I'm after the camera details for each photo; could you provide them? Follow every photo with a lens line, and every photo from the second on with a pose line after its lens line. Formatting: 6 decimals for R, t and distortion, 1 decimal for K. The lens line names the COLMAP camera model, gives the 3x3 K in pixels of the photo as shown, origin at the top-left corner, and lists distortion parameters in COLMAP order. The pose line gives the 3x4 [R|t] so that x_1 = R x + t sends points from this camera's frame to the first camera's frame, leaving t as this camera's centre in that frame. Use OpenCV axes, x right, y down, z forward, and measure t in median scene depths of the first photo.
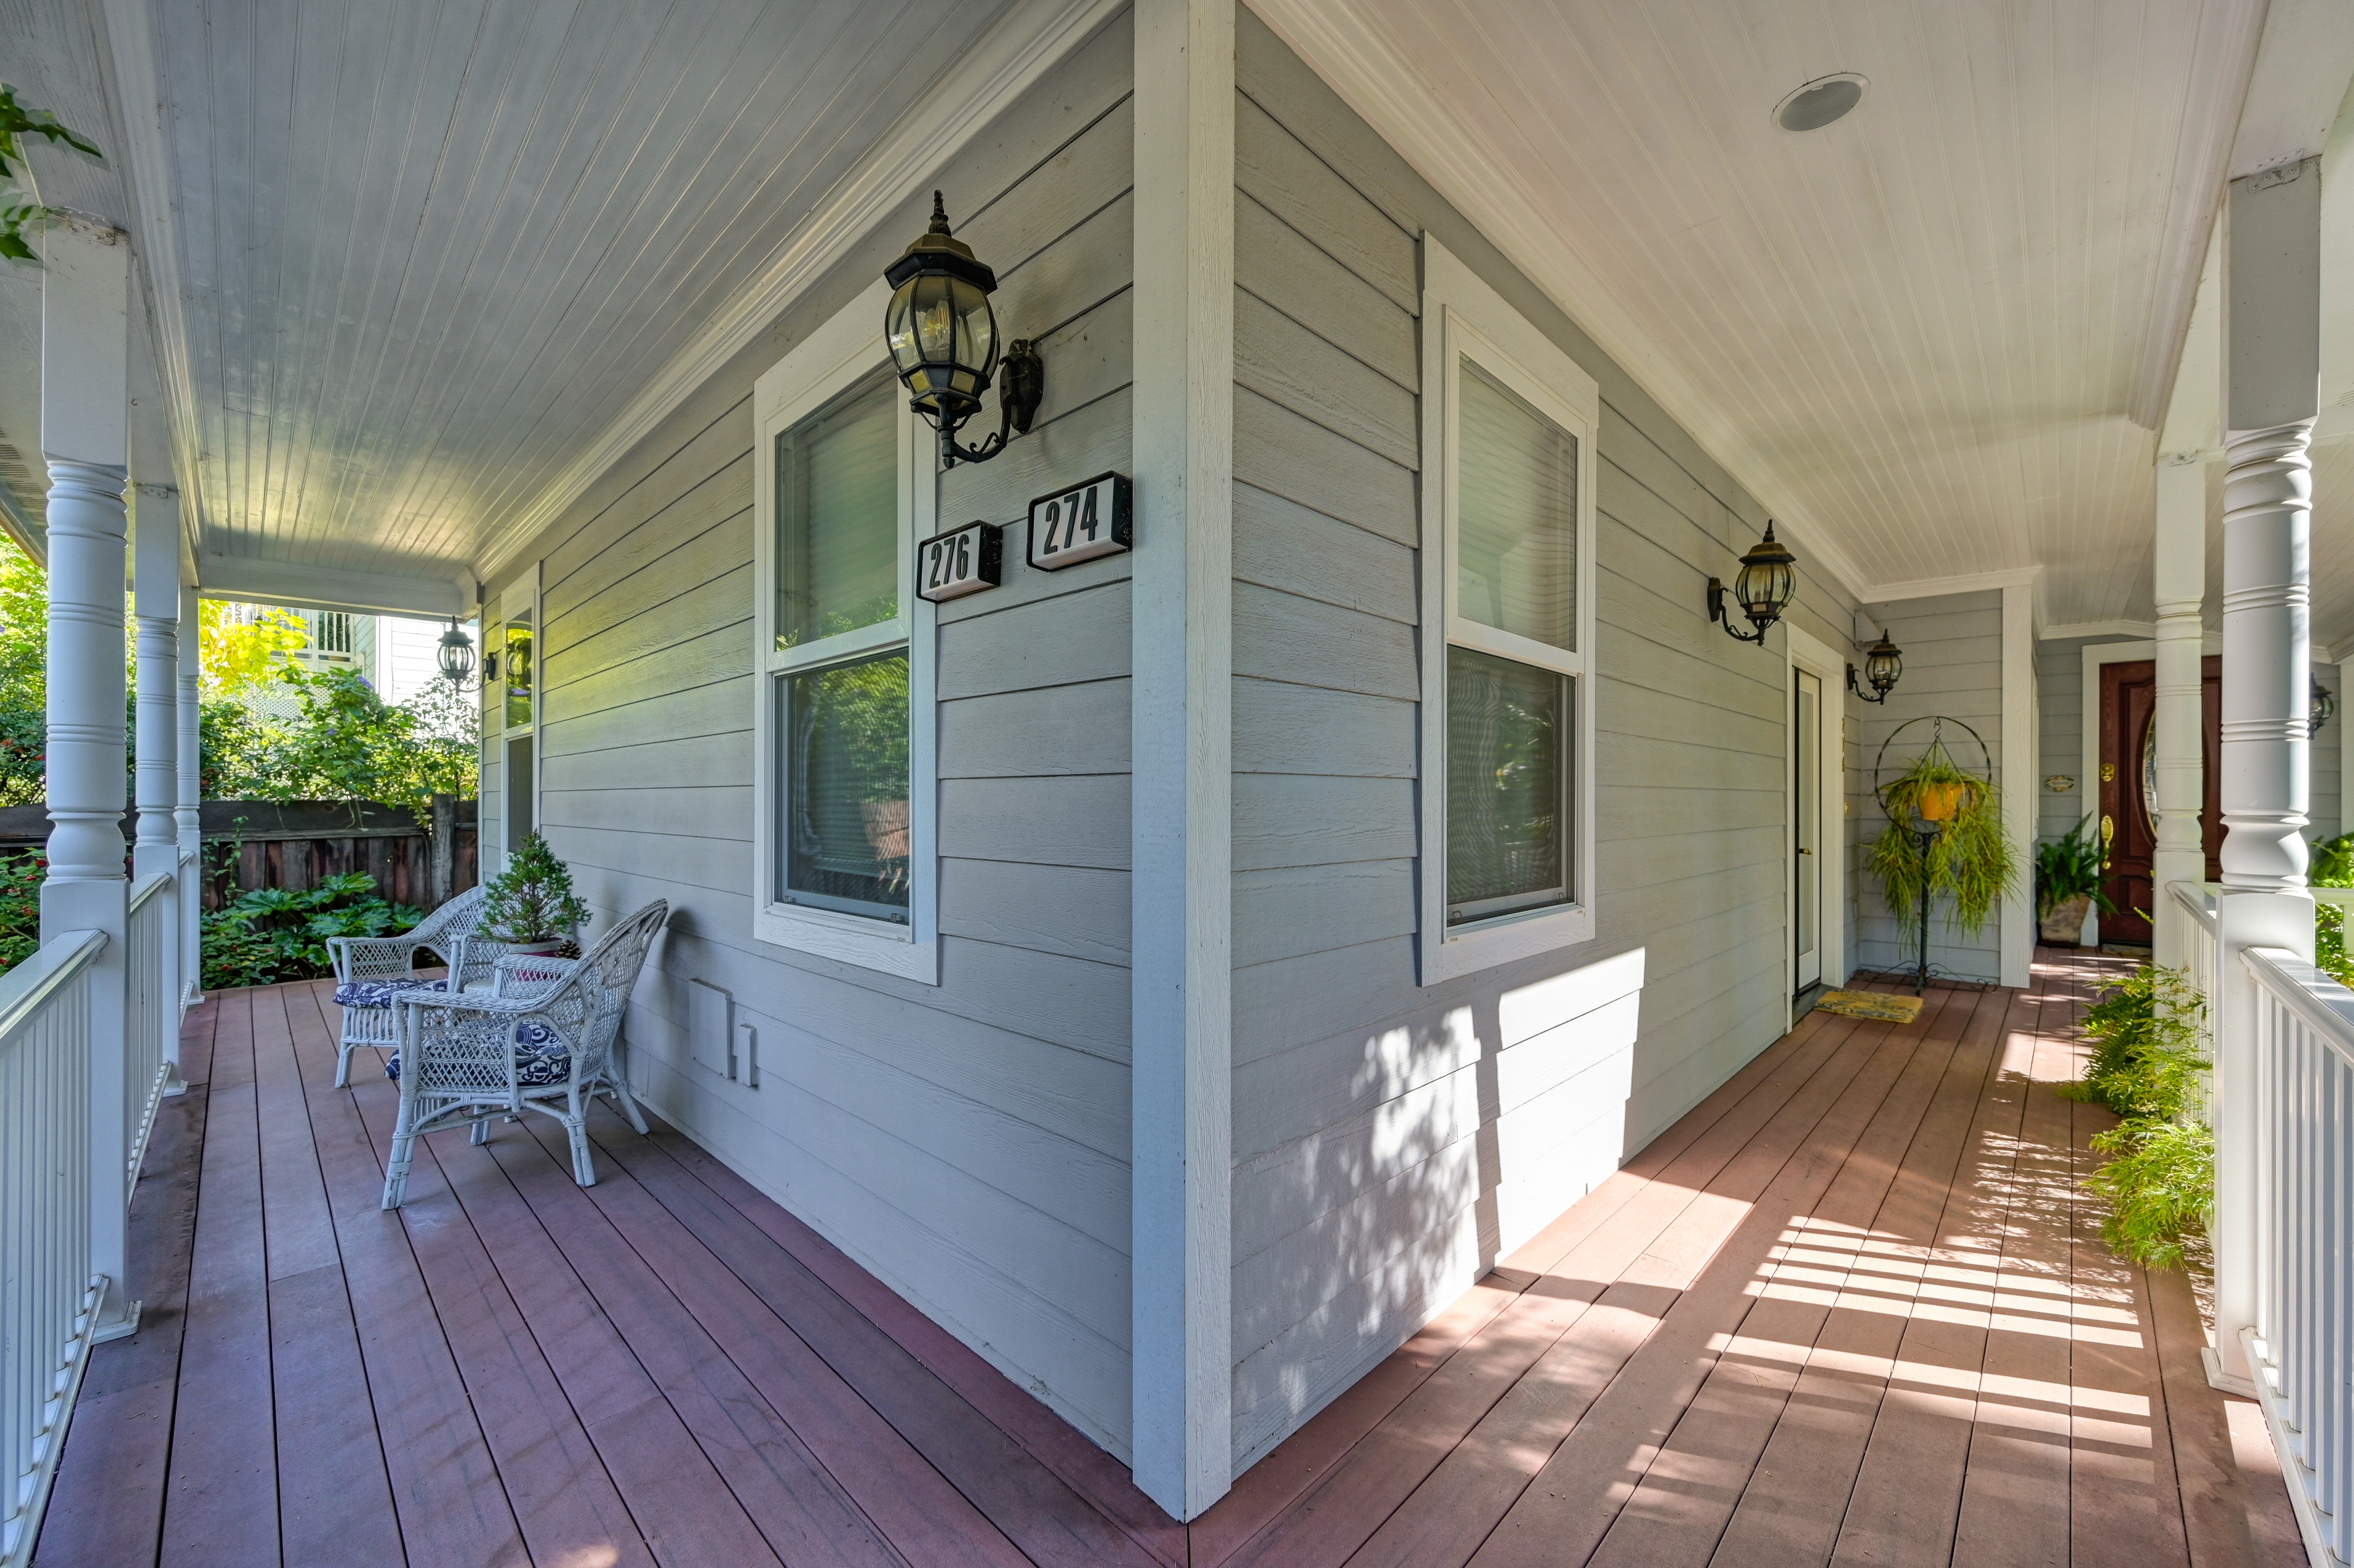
lens RADIAL K [[931.2, 0, 1180.8], [0, 931.2, 792.4], [0, 0, 1]] dist [0.000318, 0.000027]
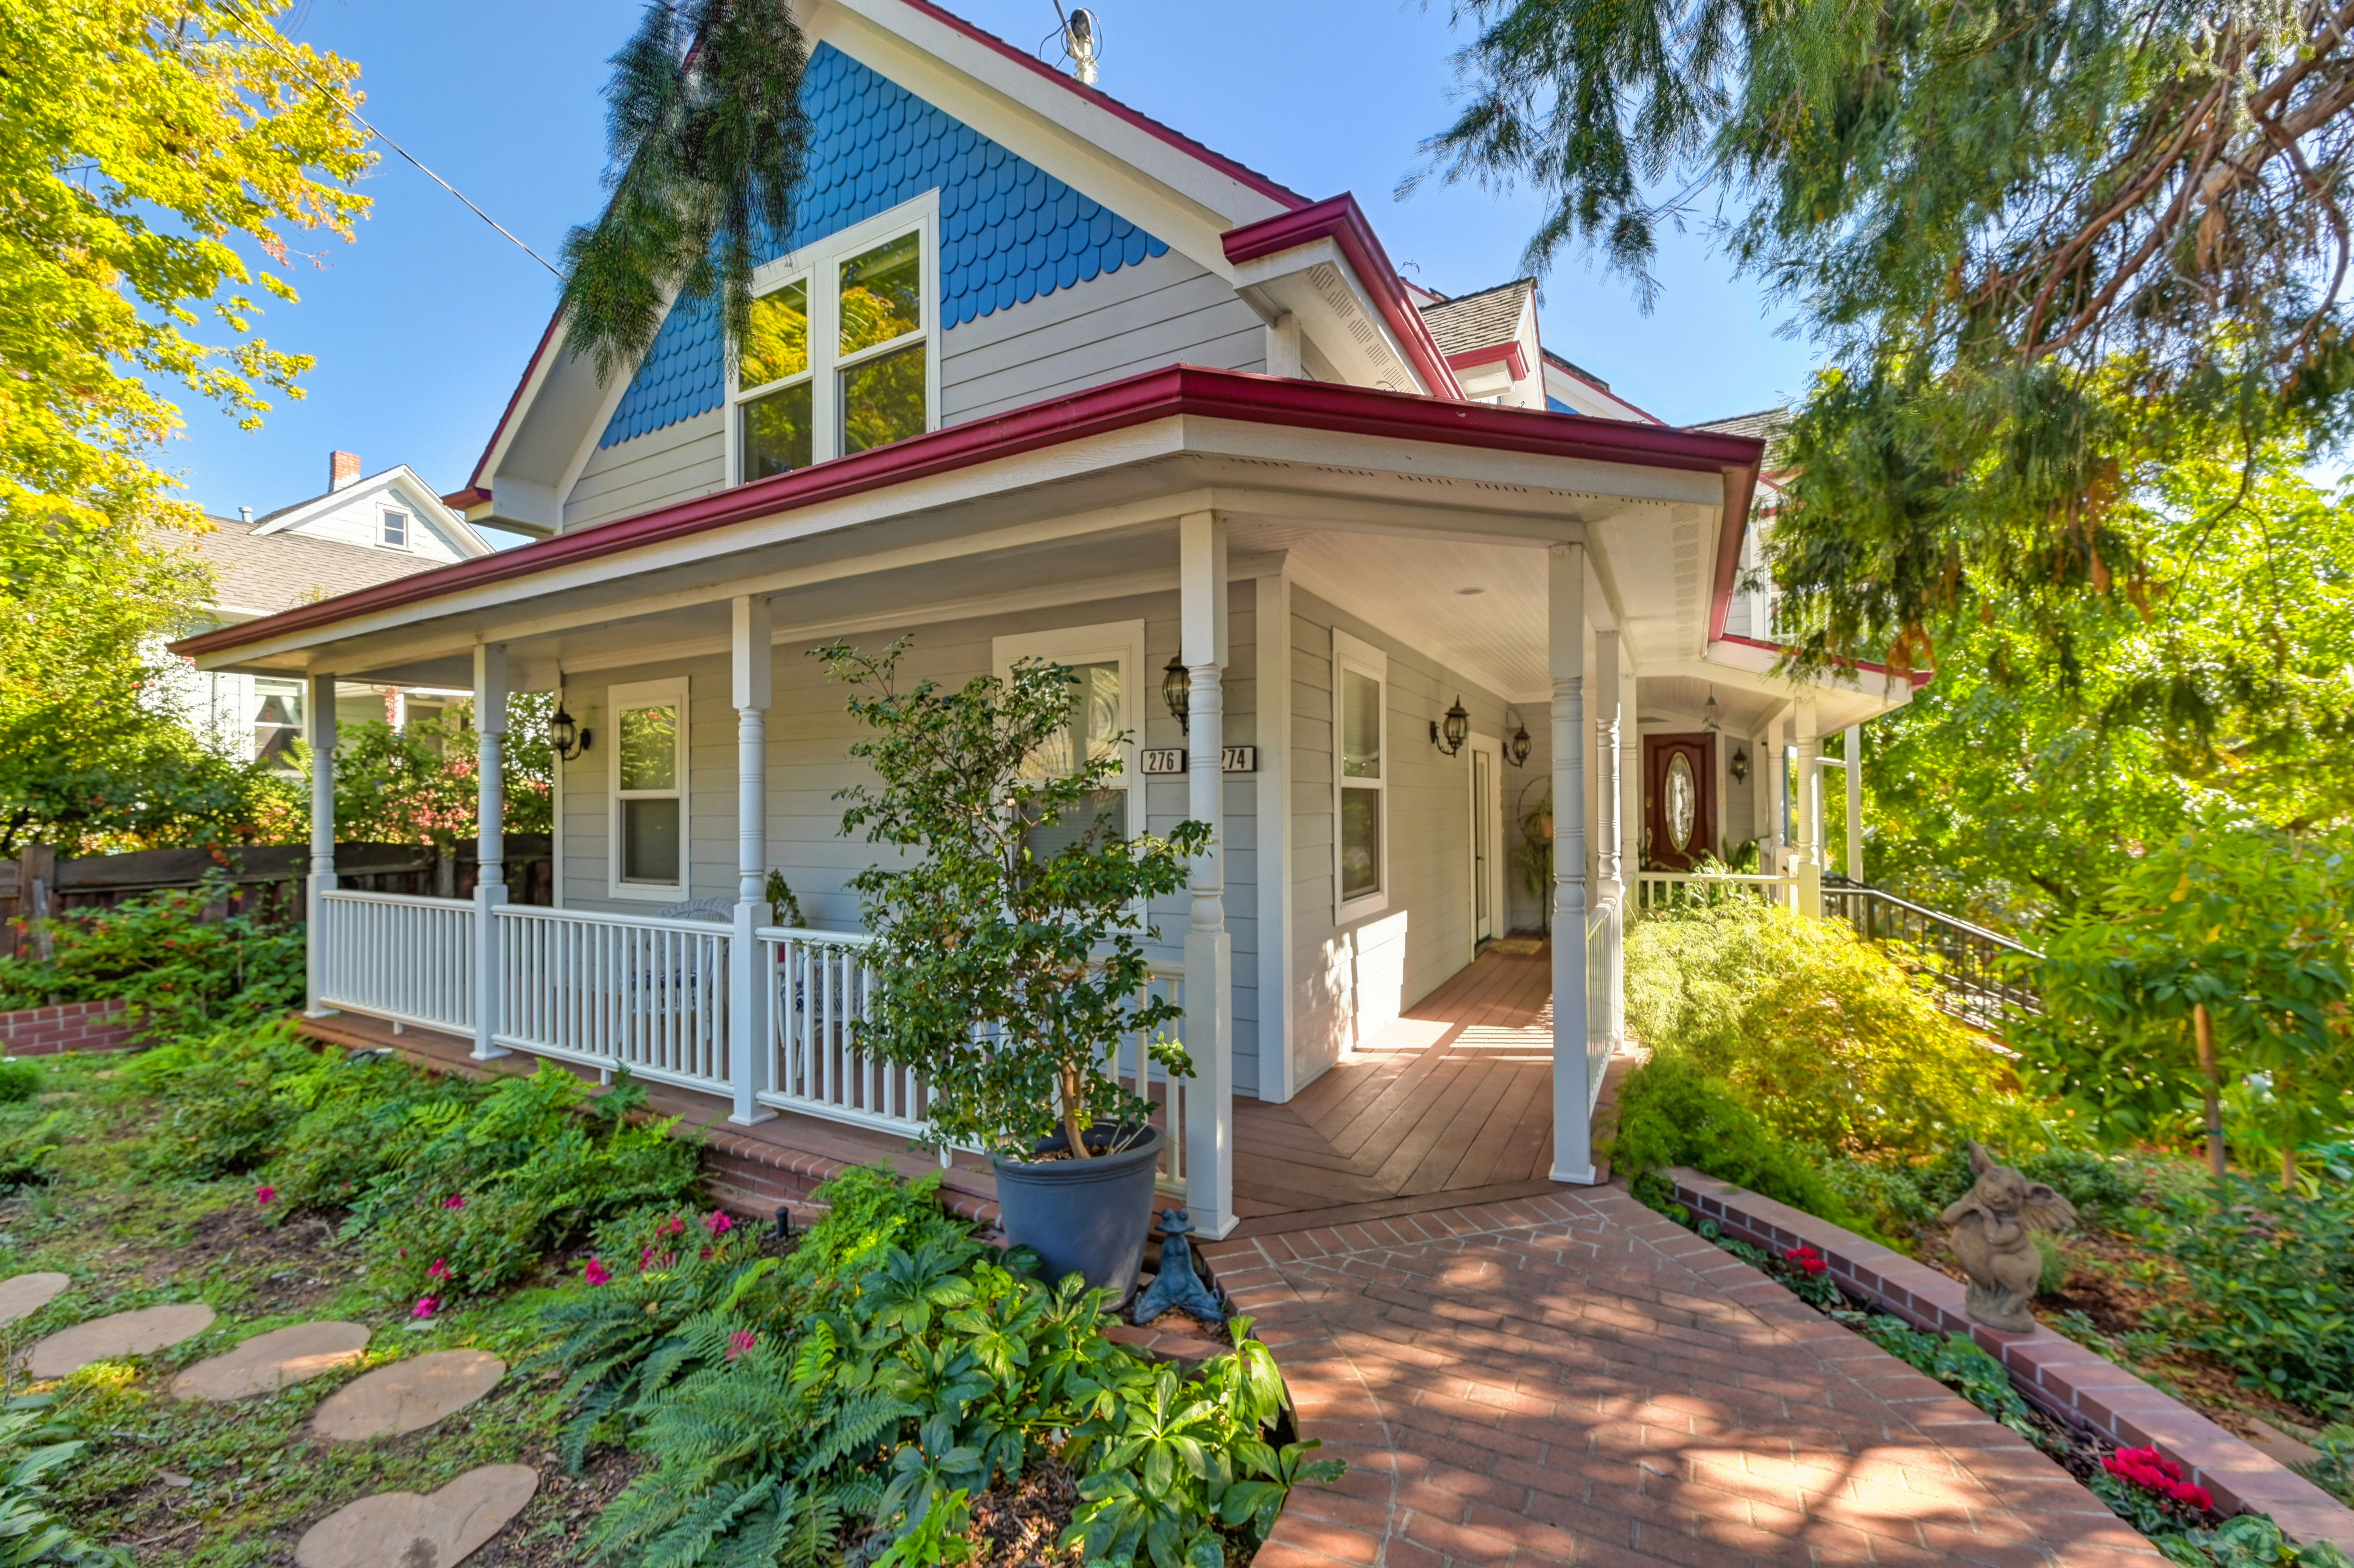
lens RADIAL K [[938.7, 0, 1181.7], [0, 938.7, 789.7], [0, 0, 1]] dist [-0.000244, -0.000214]
pose [[0.964460, -0.007495, 0.264124, -0.561561], [0.010200, 0.999909, -0.008870, -0.095648], [-0.264033, 0.011249, 0.964448, -0.931192]]
